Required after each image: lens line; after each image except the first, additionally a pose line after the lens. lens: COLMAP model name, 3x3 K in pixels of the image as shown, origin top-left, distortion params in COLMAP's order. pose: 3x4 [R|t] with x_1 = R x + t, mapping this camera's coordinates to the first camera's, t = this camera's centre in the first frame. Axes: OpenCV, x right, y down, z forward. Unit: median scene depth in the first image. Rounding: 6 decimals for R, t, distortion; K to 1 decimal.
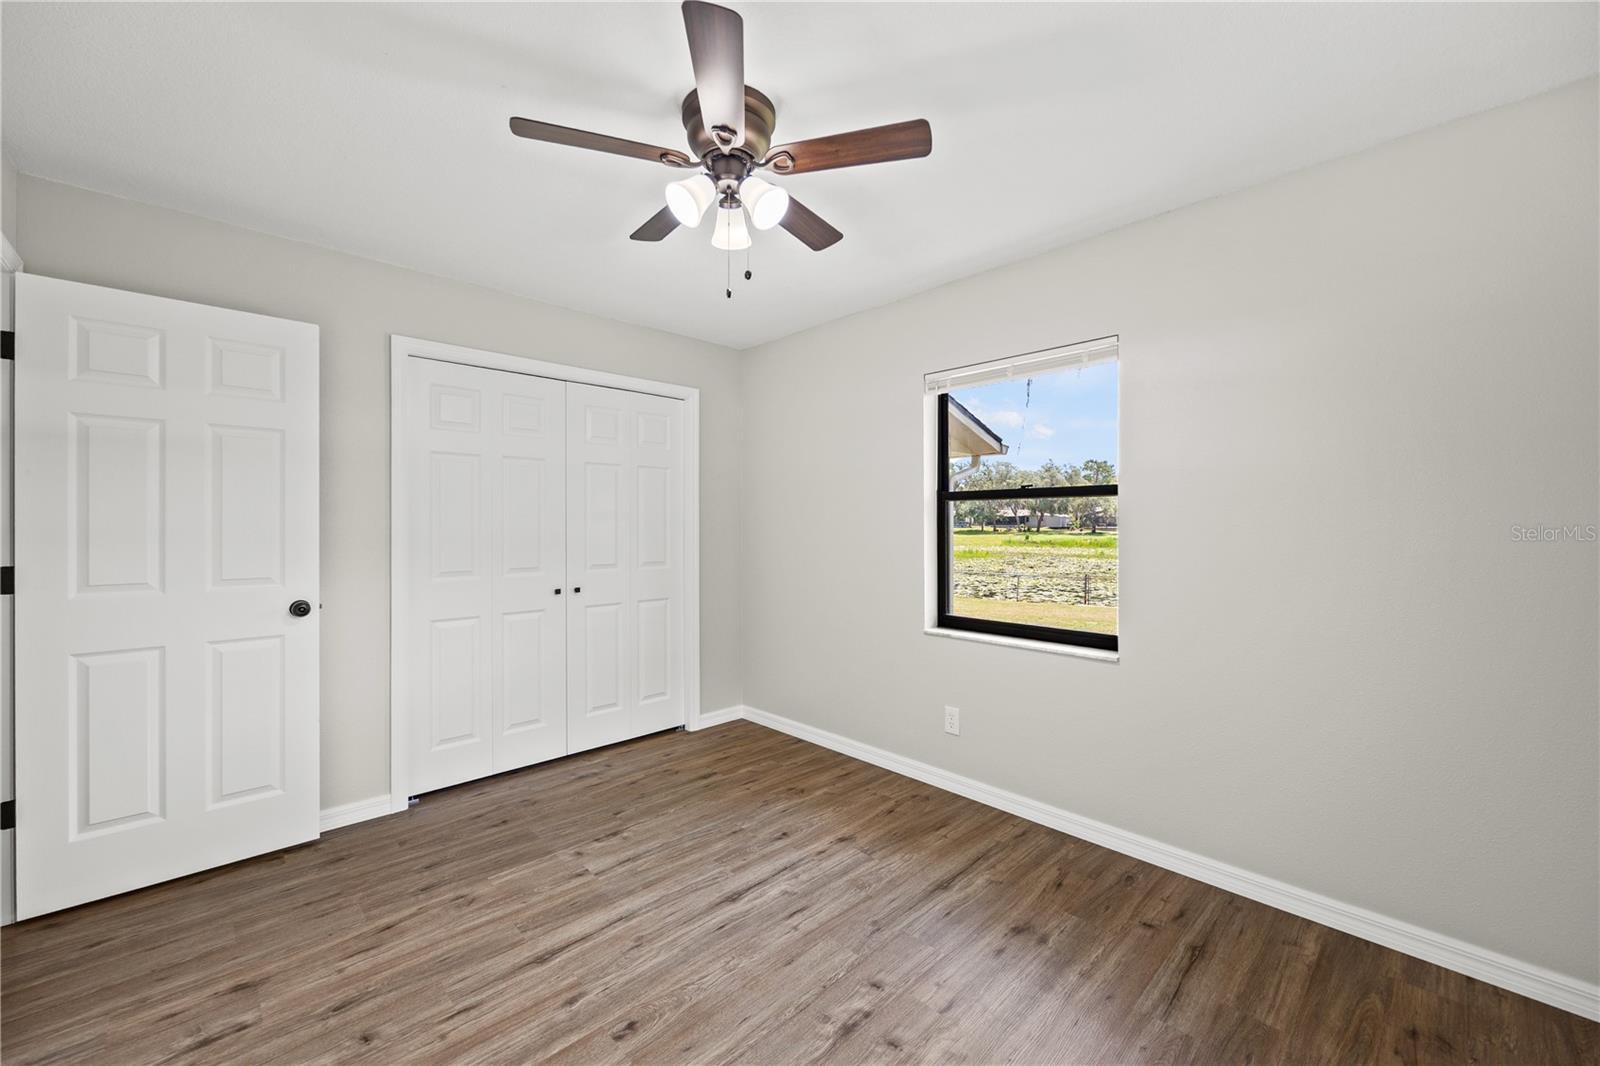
lens RADIAL K [[629.4, 0, 813.5], [0, 629.4, 529.7], [0, 0, 1]] dist [0.000462, -0.000522]
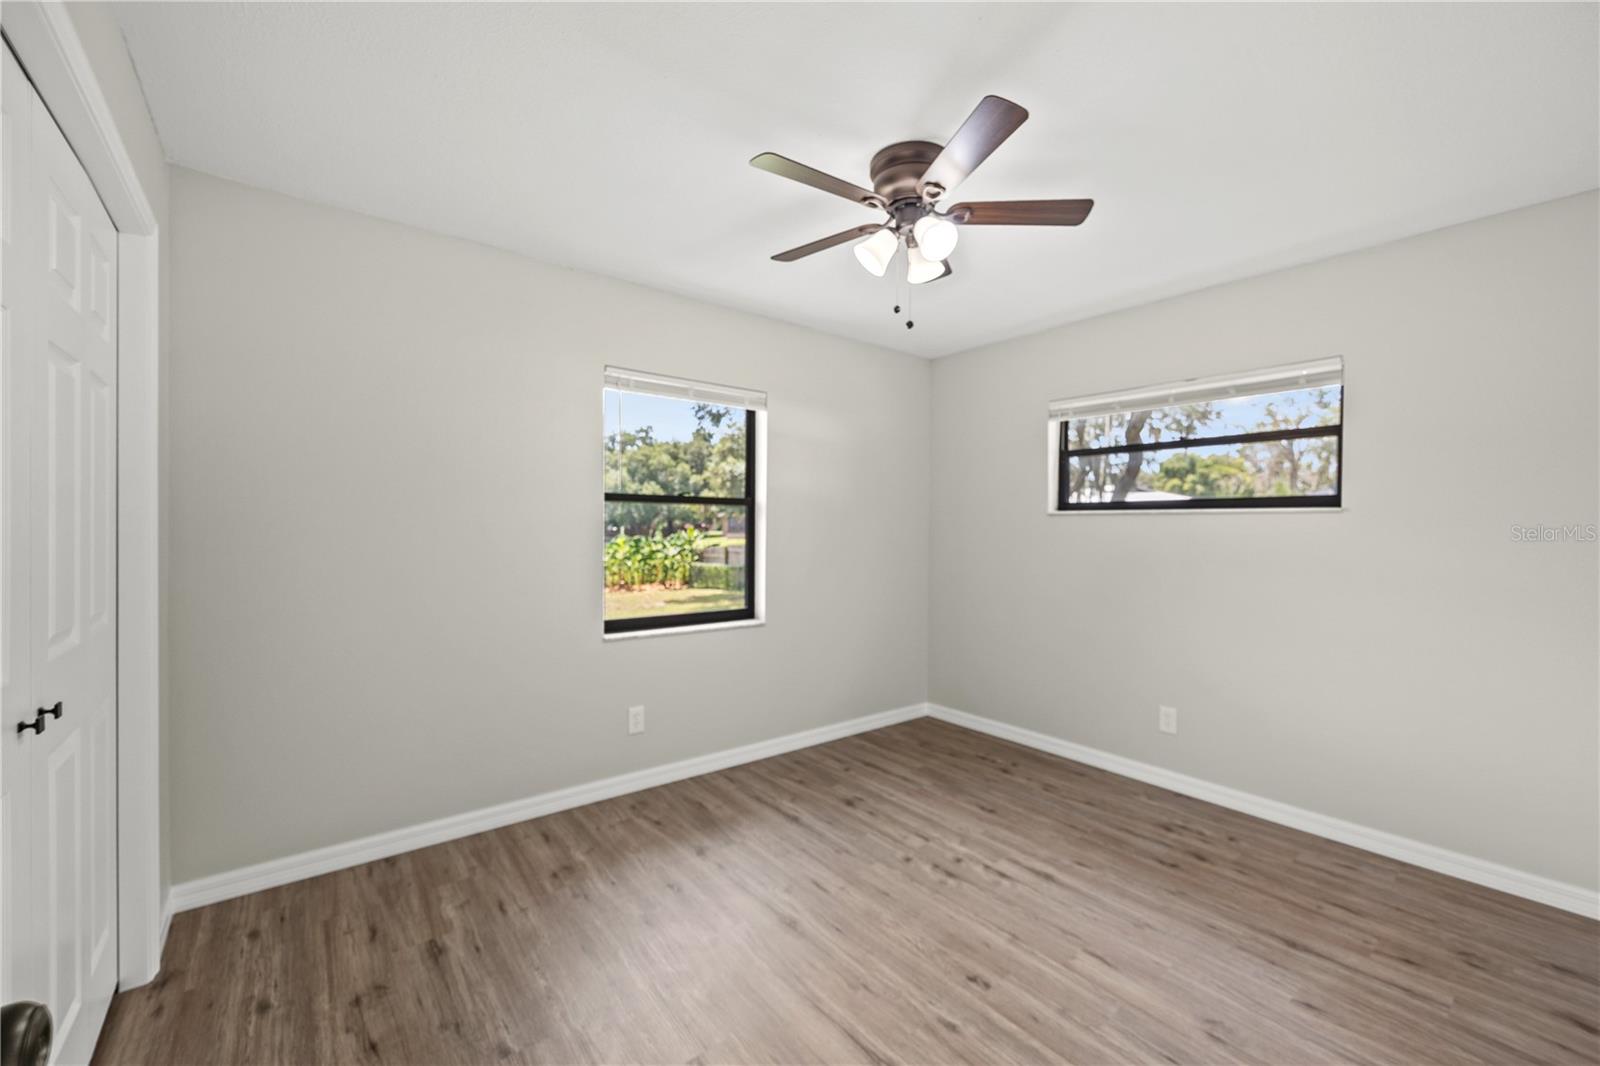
lens RADIAL K [[629.4, 0, 812.2], [0, 629.4, 531.3], [0, 0, 1]] dist [0.000462, -0.000522]
pose [[0.103412, -0.004677, 0.994628, -0.880545], [-0.000290, 0.999989, 0.004733, -0.003340], [-0.994639, -0.000777, 0.103410, 0.724629]]
